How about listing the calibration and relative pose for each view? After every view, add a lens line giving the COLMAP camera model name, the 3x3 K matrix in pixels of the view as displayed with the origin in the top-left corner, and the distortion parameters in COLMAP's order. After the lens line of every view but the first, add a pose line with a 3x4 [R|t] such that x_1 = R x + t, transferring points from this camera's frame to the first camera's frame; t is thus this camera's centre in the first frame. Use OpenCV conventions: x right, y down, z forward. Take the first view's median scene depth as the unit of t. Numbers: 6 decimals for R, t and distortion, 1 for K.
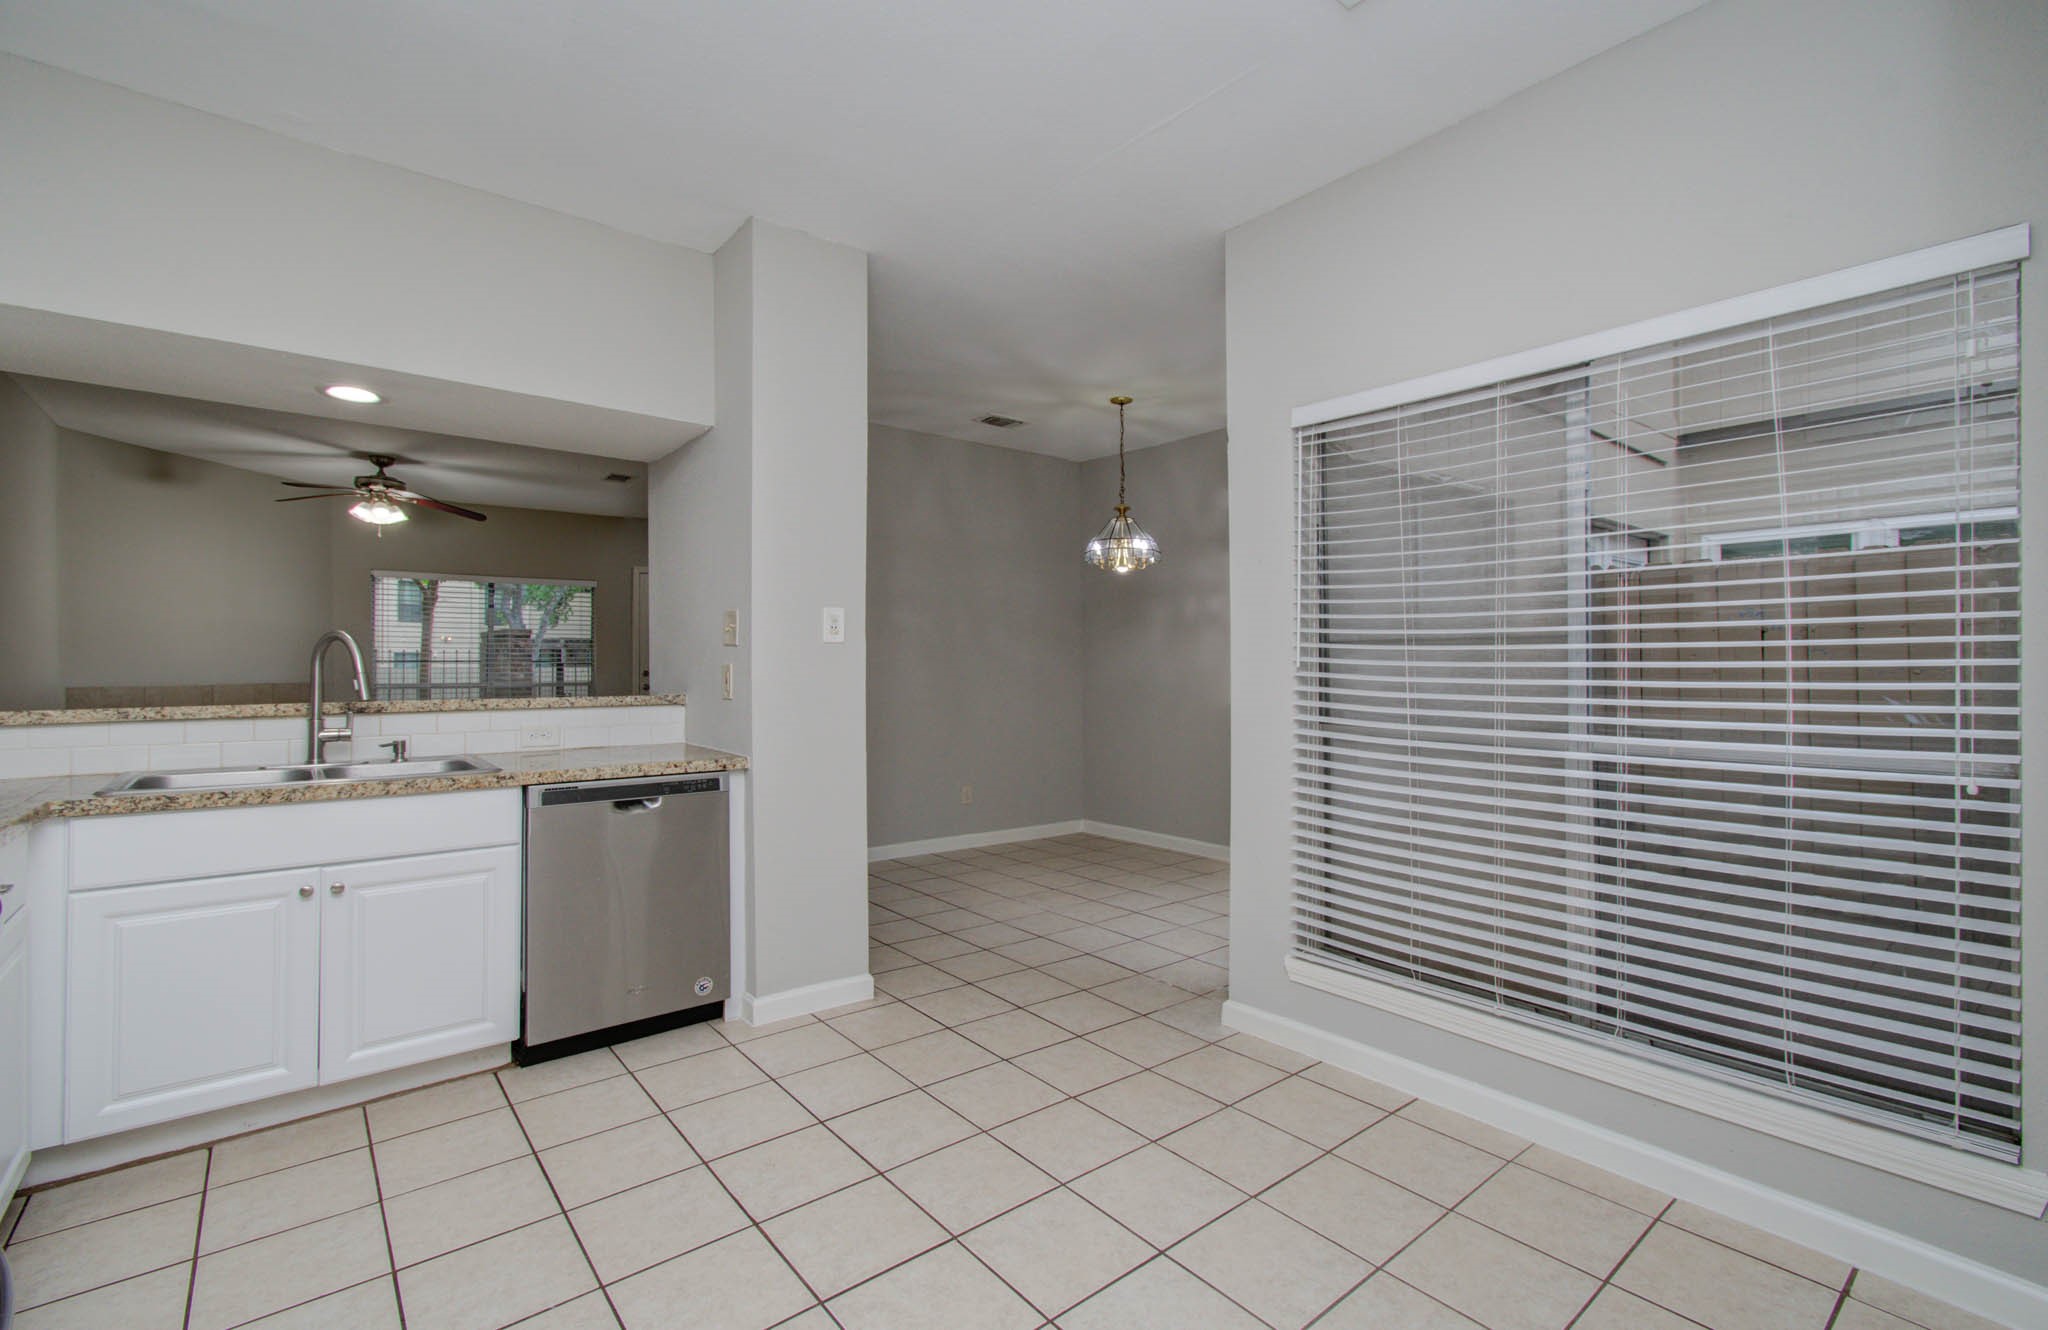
lens RADIAL K [[891.2, 0, 1013.0], [0, 891.2, 655.2], [0, 0, 1]] dist [-0.005151, -0.000919]
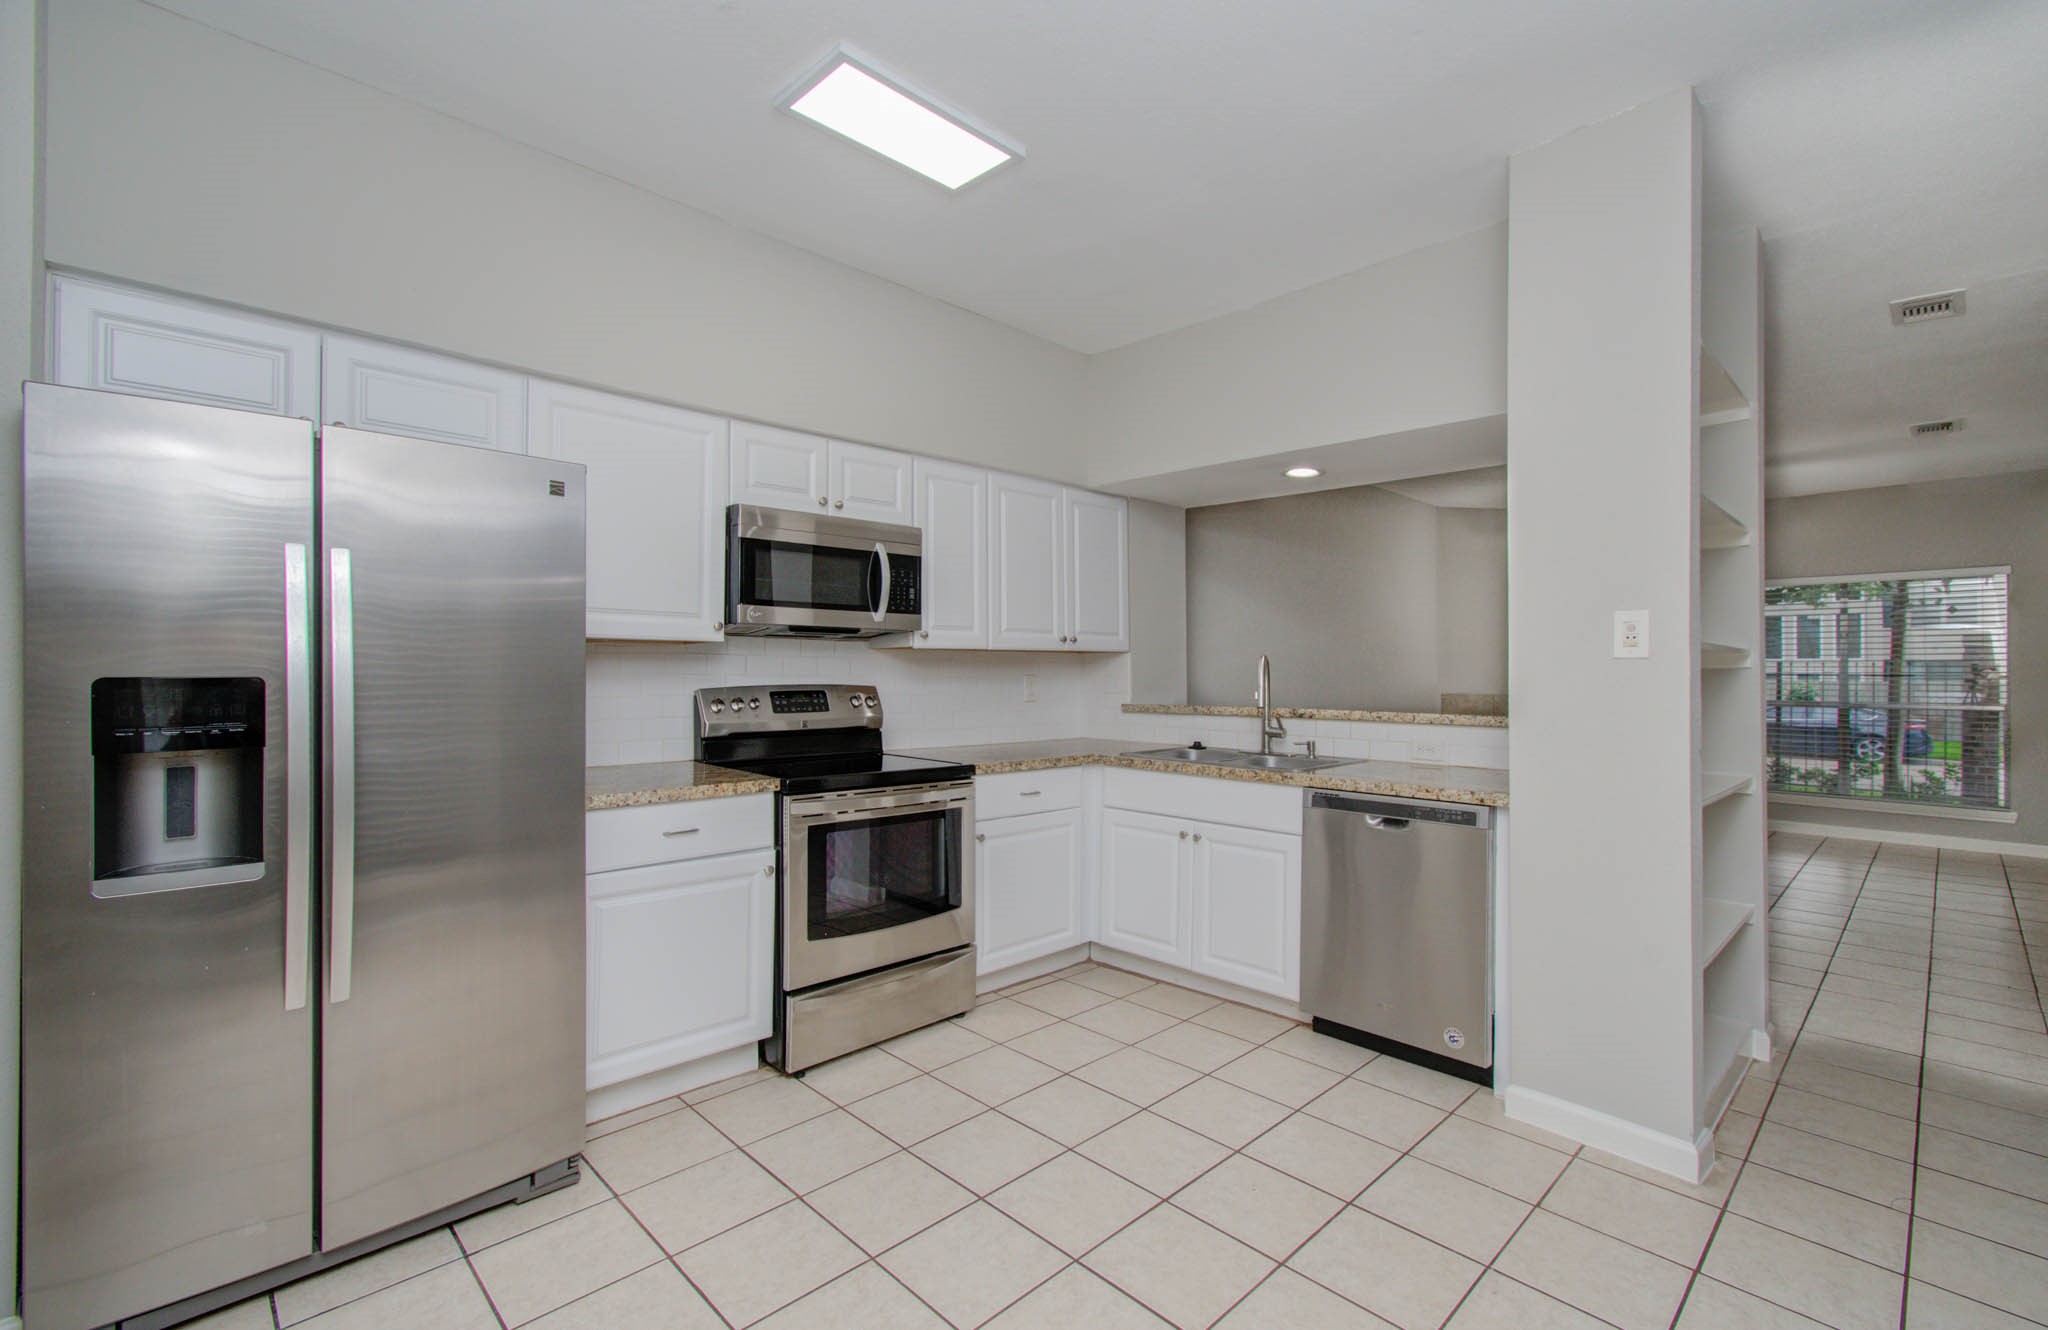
lens RADIAL K [[891.2, 0, 1065.9], [0, 891.2, 663.1], [0, 0, 1]] dist [-0.005151, -0.000919]
pose [[0.113145, -0.006724, -0.993556, 0.543413], [0.003224, 0.999974, -0.006400, -0.007802], [0.993573, -0.002479, 0.113163, 0.530434]]
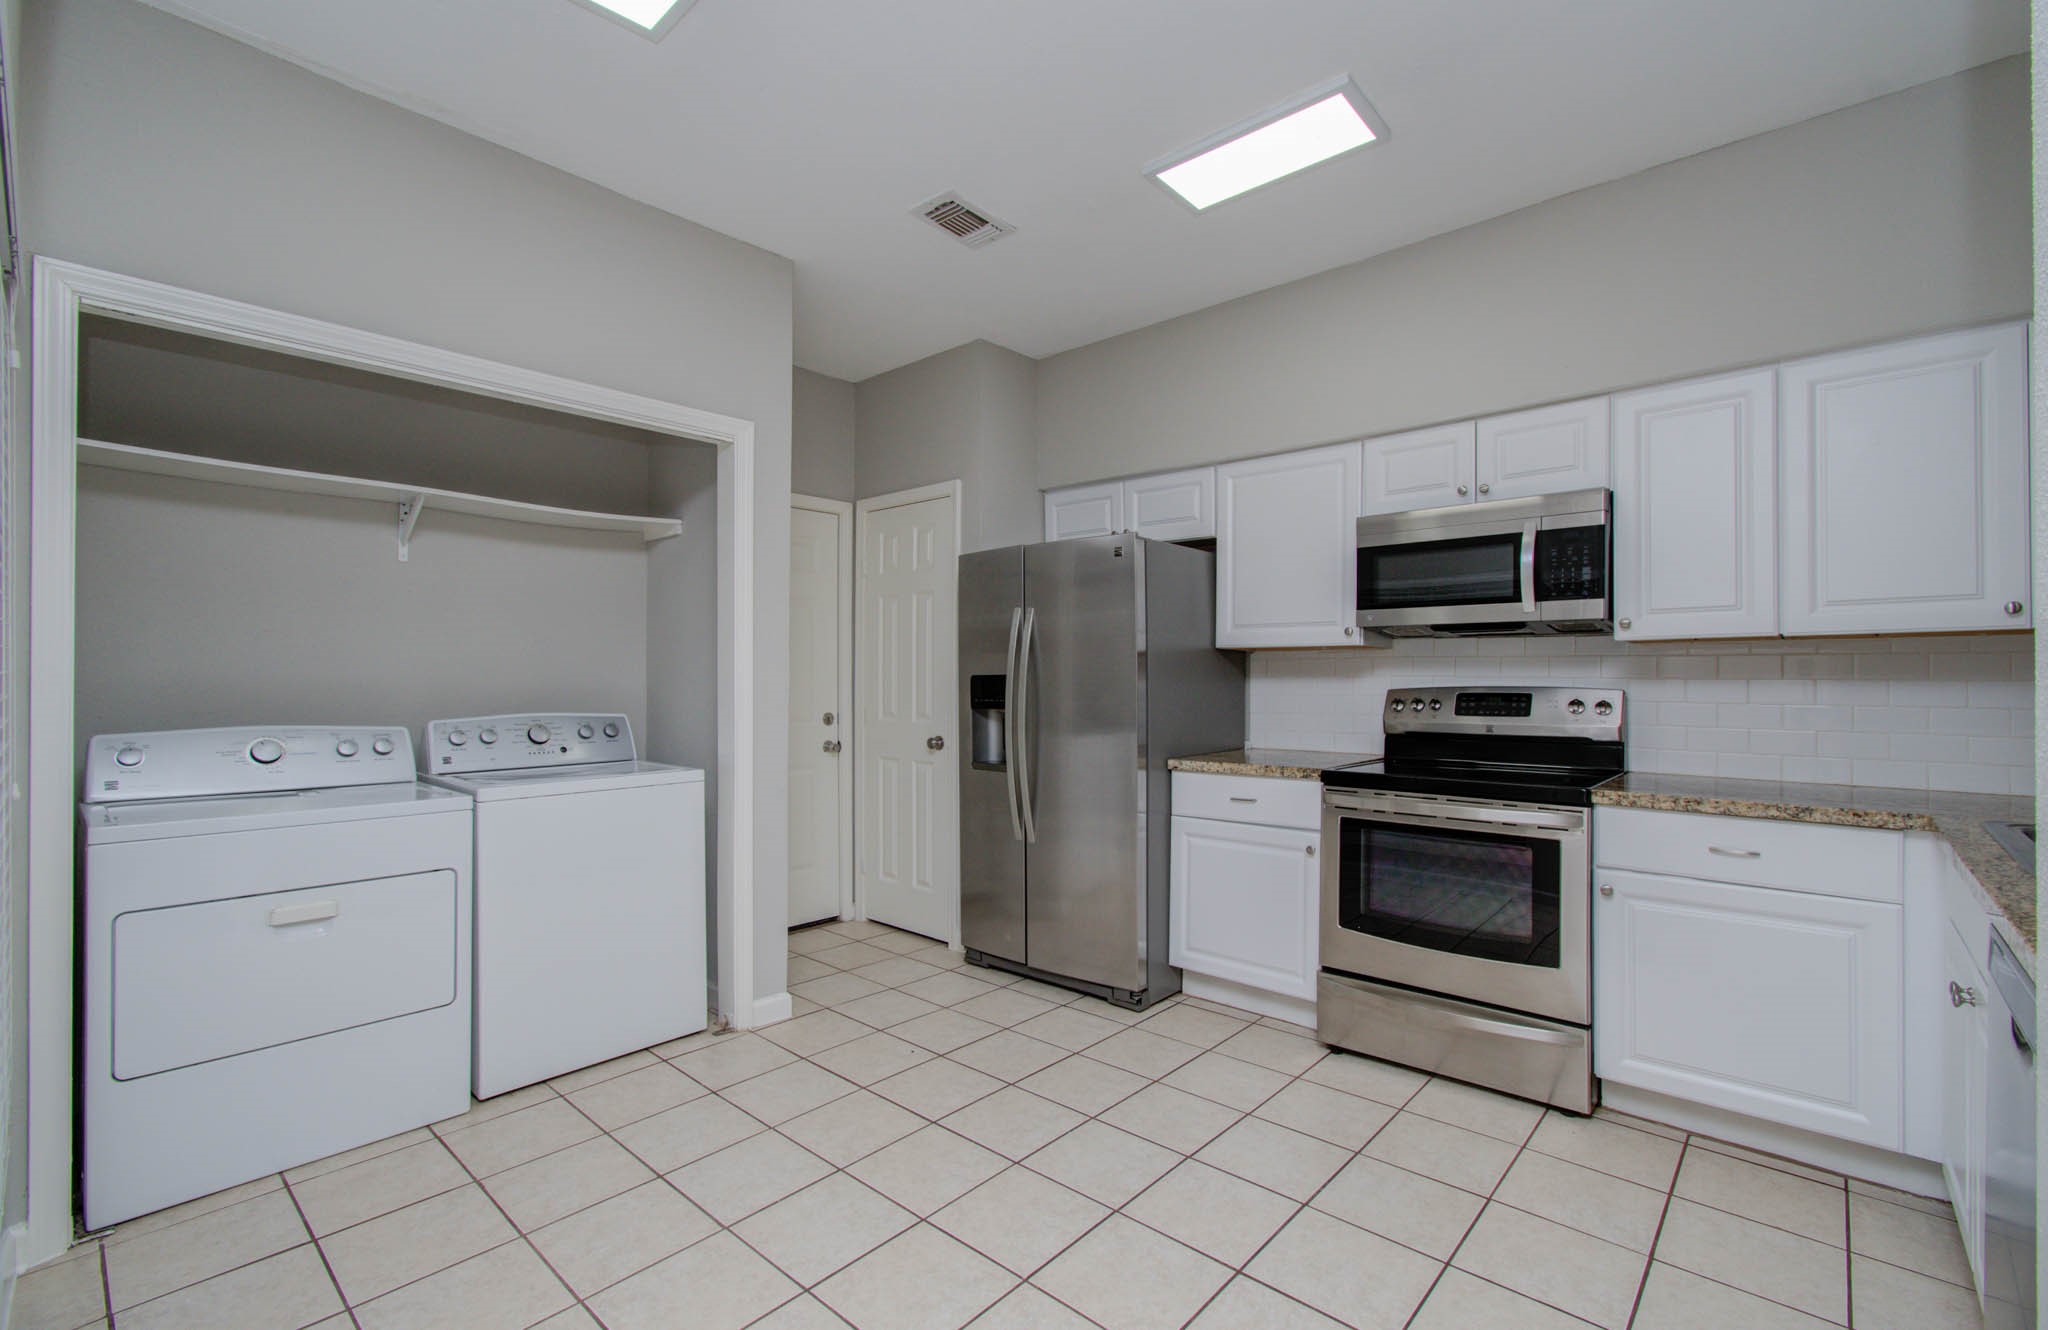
lens RADIAL K [[891.2, 0, 1030.9], [0, 891.2, 675.4], [0, 0, 1]] dist [-0.005151, -0.000919]
pose [[-0.986283, -0.002660, -0.165040, 0.069417], [0.000237, 0.999846, -0.017535, 0.017254], [0.165062, -0.017334, -0.986131, 1.303280]]
